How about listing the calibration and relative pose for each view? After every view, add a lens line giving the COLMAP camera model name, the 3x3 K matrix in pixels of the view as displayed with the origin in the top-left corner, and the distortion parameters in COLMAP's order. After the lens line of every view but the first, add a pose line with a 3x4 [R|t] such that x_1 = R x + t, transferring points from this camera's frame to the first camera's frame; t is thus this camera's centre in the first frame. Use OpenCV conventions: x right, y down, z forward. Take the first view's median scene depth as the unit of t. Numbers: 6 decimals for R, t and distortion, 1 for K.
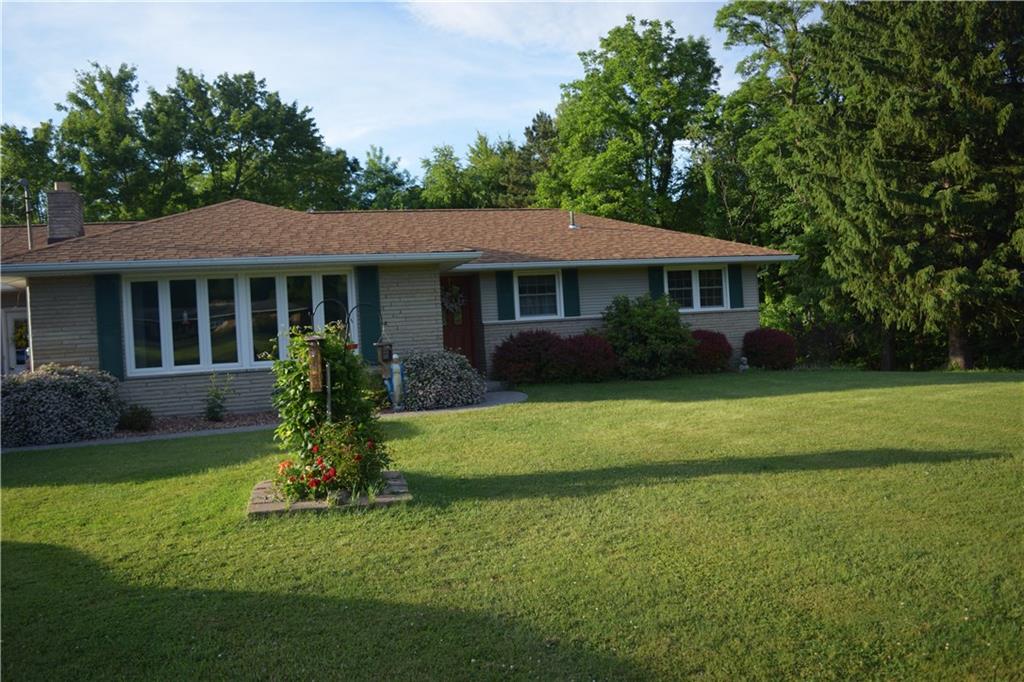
lens RADIAL K [[808.3, 0, 509.0], [0, 808.3, 336.7], [0, 0, 1]] dist [-0.088877, 0.010899]
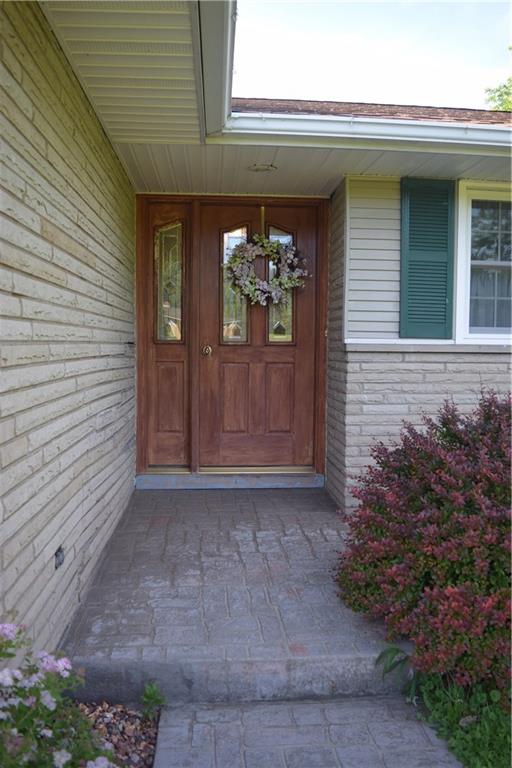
lens RADIAL K [[606.2, 0, 256.0], [0, 606.2, 384.0], [0, 0, 1]] dist [-0.088877, 0.010899]
pose [[0.966766, 0.083188, -0.241749, -0.008333], [-0.064358, 0.994319, 0.084780, -0.018515], [0.247429, -0.066404, 0.966628, 0.752451]]
